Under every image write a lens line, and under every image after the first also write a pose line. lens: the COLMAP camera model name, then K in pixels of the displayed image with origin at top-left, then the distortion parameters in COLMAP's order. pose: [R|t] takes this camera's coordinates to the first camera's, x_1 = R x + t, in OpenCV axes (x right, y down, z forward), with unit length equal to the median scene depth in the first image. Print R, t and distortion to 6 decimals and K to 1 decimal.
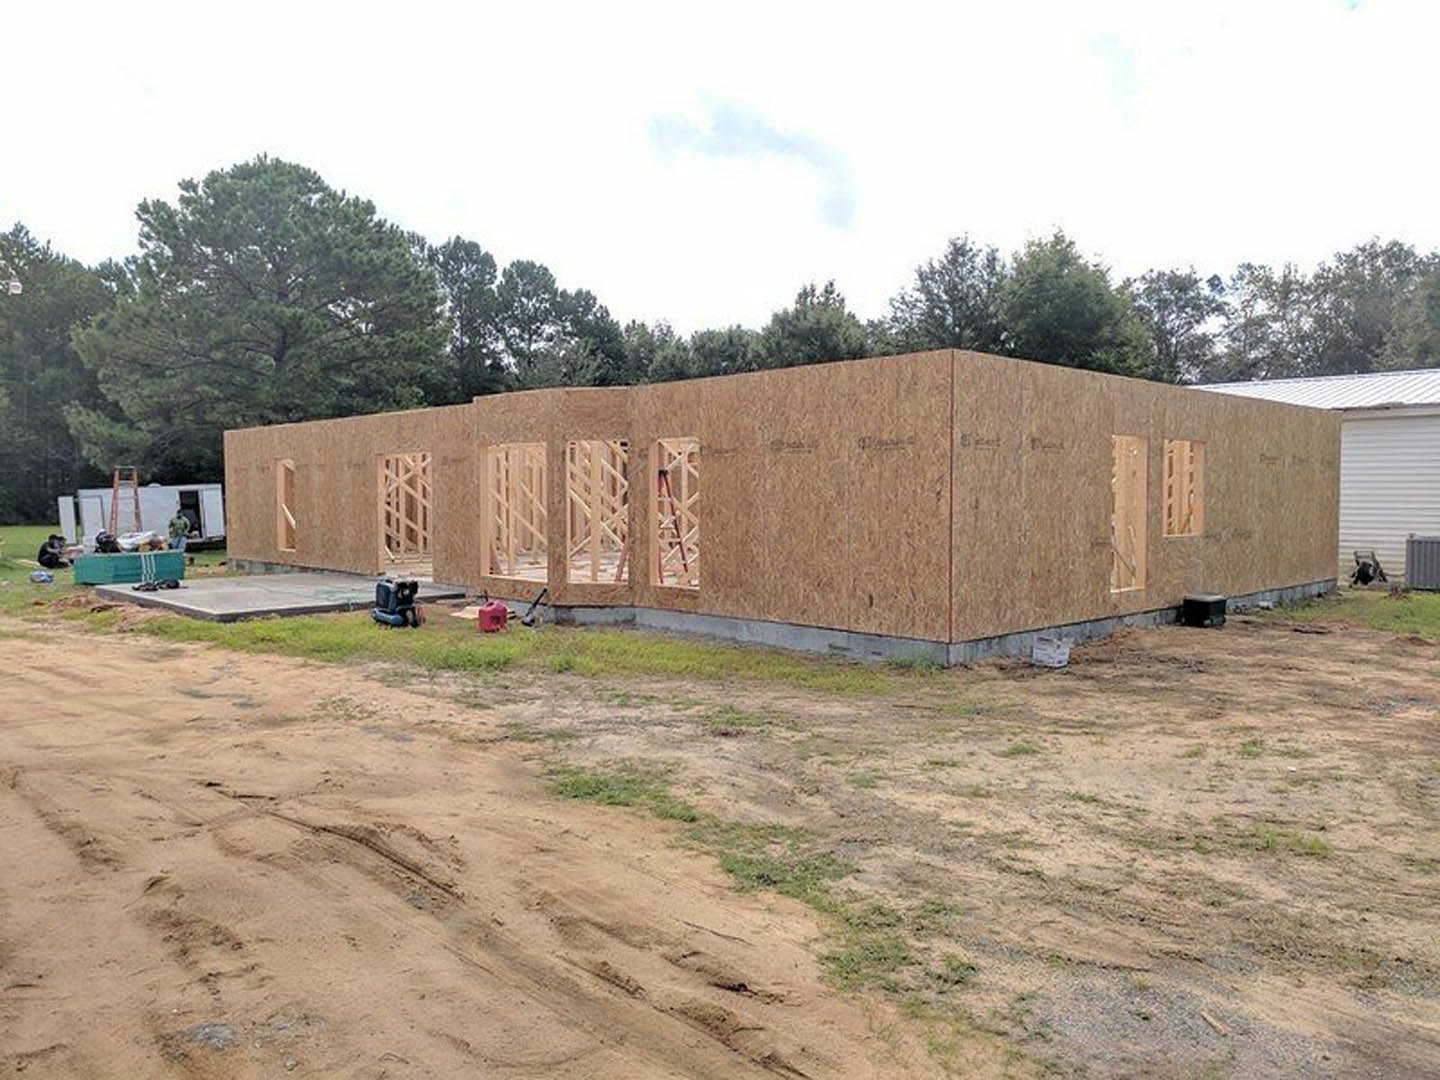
lens RADIAL K [[1069.4, 0, 718.7], [0, 1069.4, 569.5], [0, 0, 1]] dist [0.004998, 0.002242]
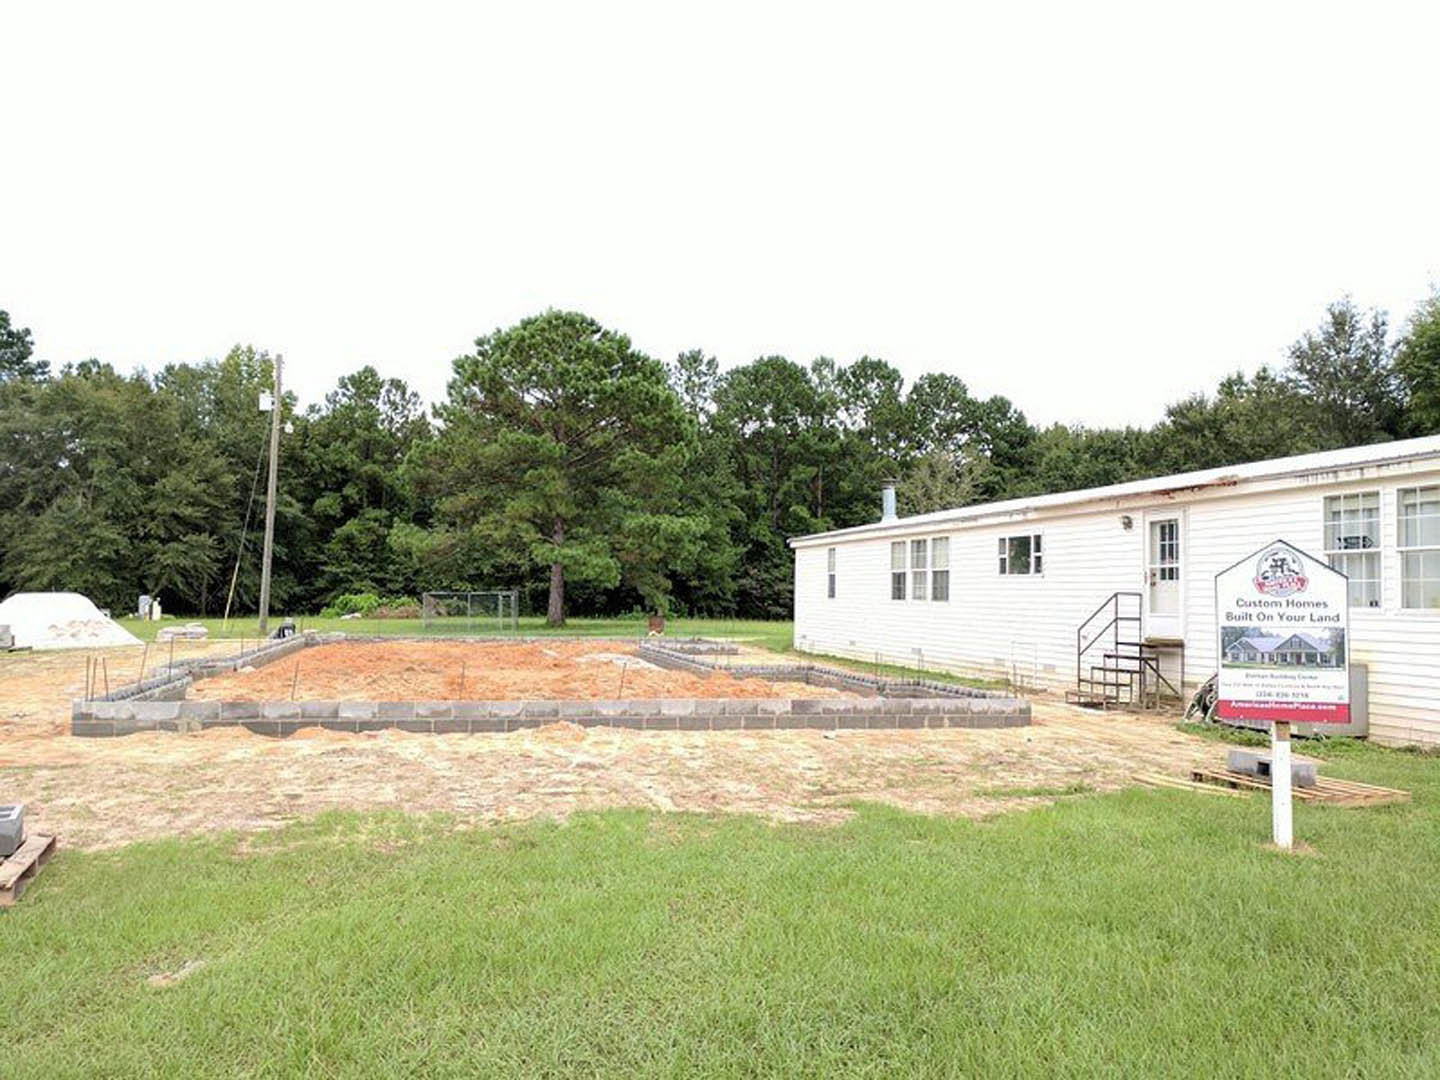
lens RADIAL K [[1069.4, 0, 701.6], [0, 1069.4, 538.0], [0, 0, 1]] dist [0.004998, 0.002242]
pose [[0.865620, -0.005712, -0.500669, 0.170449], [-0.060589, 0.991392, -0.116064, -0.000387], [0.497022, 0.130802, 0.857823, 0.043695]]
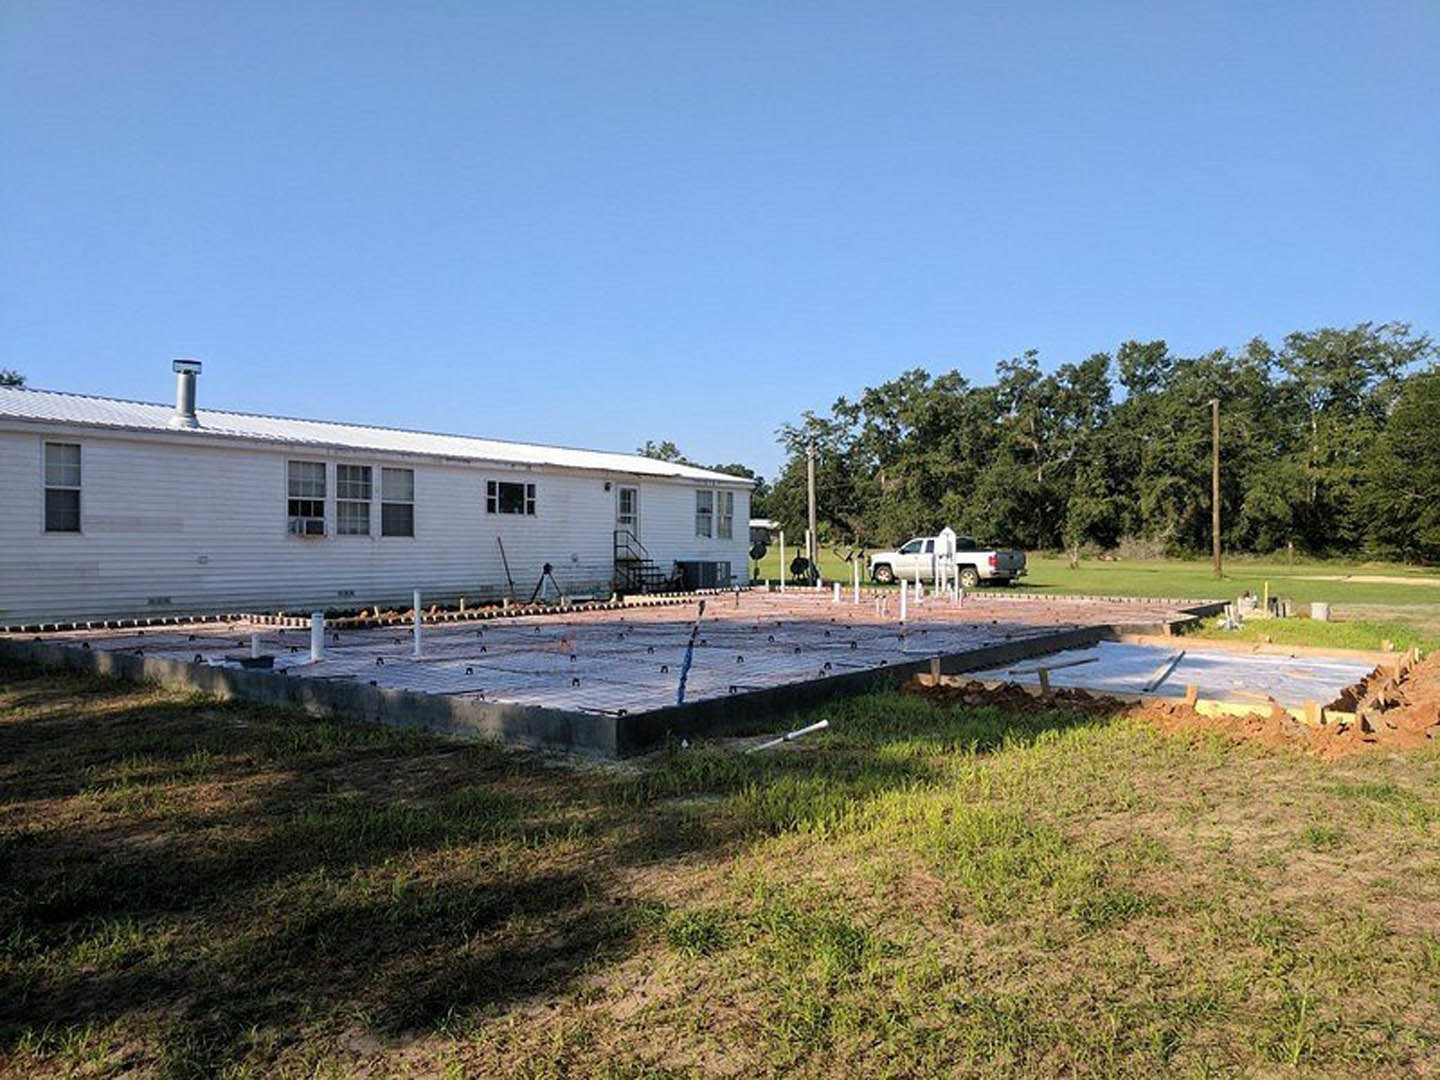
lens RADIAL K [[1069.4, 0, 720.3], [0, 1069.4, 556.9], [0, 0, 1]] dist [0.004998, 0.002242]
pose [[-0.175231, -0.016205, 0.984394, -0.218946], [0.060337, 0.997808, 0.027167, -0.018614], [-0.982677, 0.064156, -0.173869, 0.301861]]
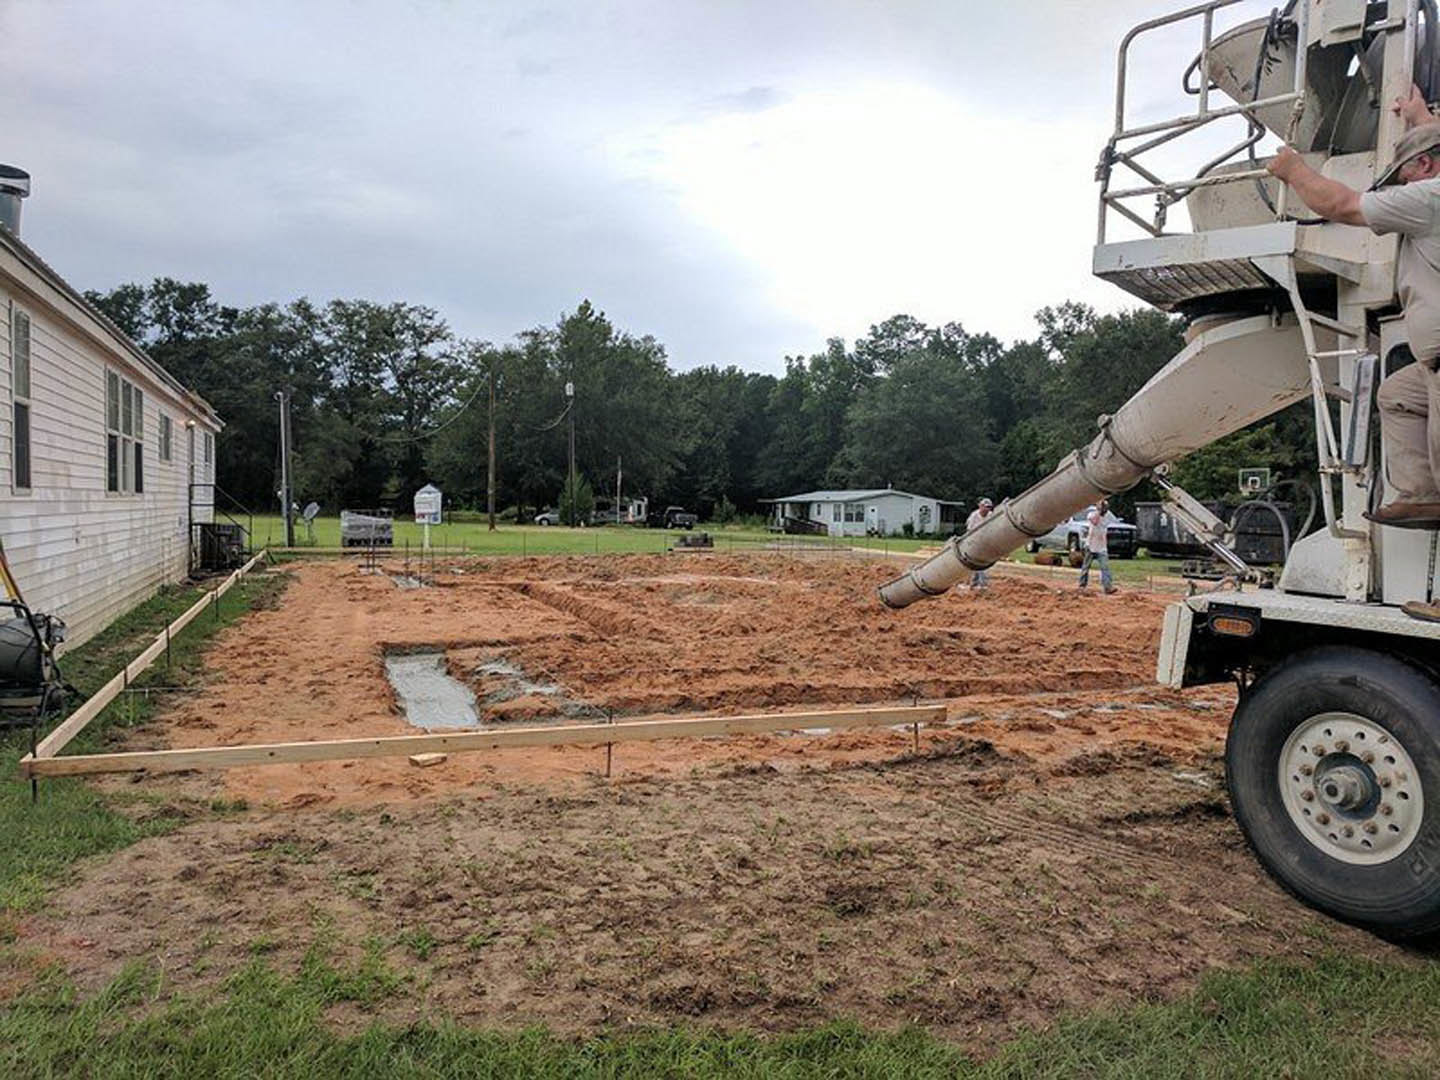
lens RADIAL K [[1069.4, 0, 719.6], [0, 1069.4, 560.9], [0, 0, 1]] dist [0.004998, 0.002242]
pose [[-0.919258, -0.038820, 0.391738, -0.089250], [0.006981, 0.993362, 0.114820, -0.030669], [-0.393594, 0.108284, -0.912884, 0.469084]]
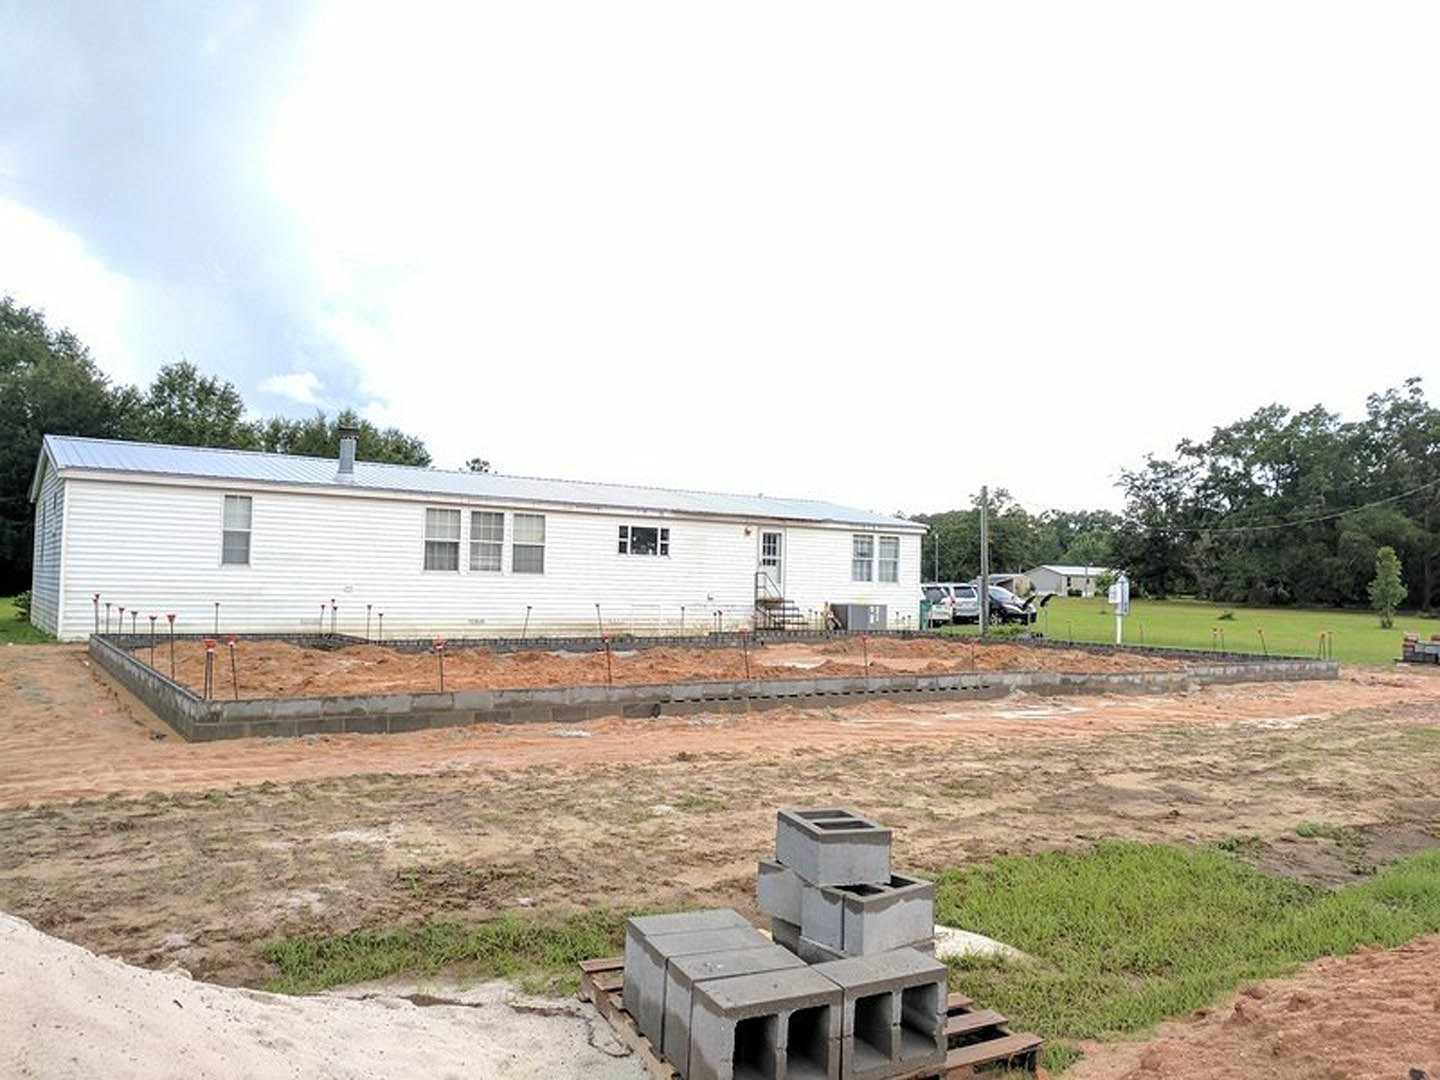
lens RADIAL K [[1069.8, 0, 729.3], [0, 1069.8, 532.8], [0, 0, 1]] dist [0.025167, -0.022980]
pose [[0.164884, 0.048760, 0.985107, -0.237324], [0.041220, 0.997564, -0.056275, -0.012795], [-0.985451, 0.049885, 0.162472, 0.220965]]
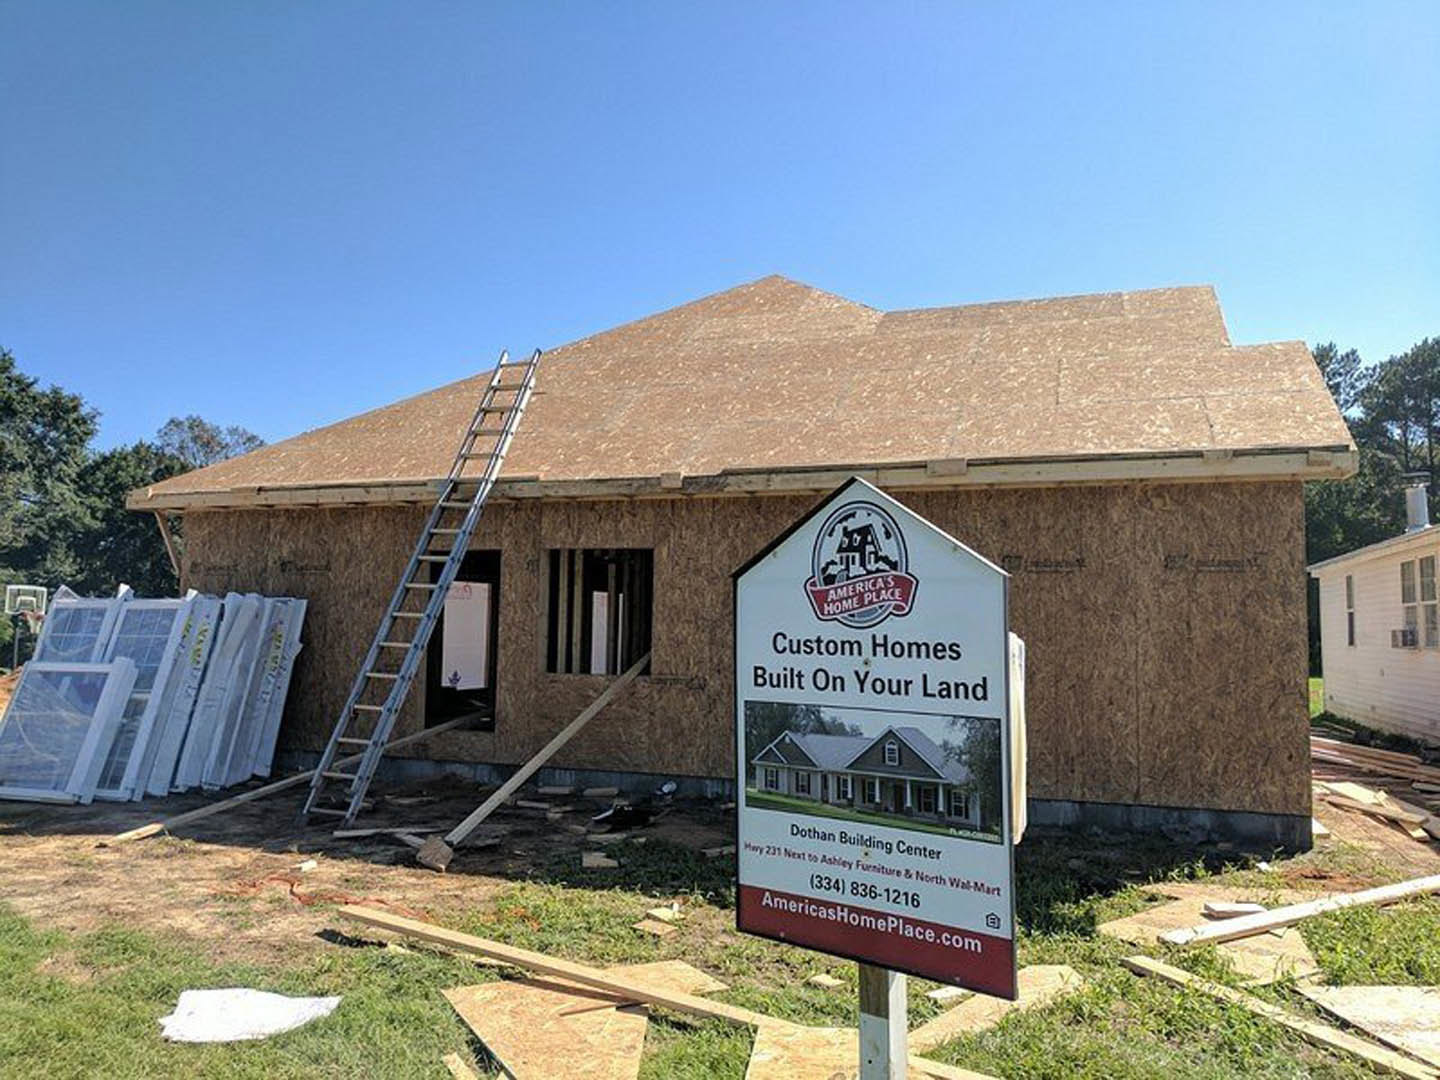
lens RADIAL K [[1069.4, 0, 717.2], [0, 1069.4, 559.1], [0, 0, 1]] dist [0.004998, 0.002242]
pose [[0.442015, -0.052608, -0.895464, 0.196269], [-0.081403, 0.991807, -0.098450, -0.007404], [0.893306, 0.116410, 0.434111, 0.127335]]
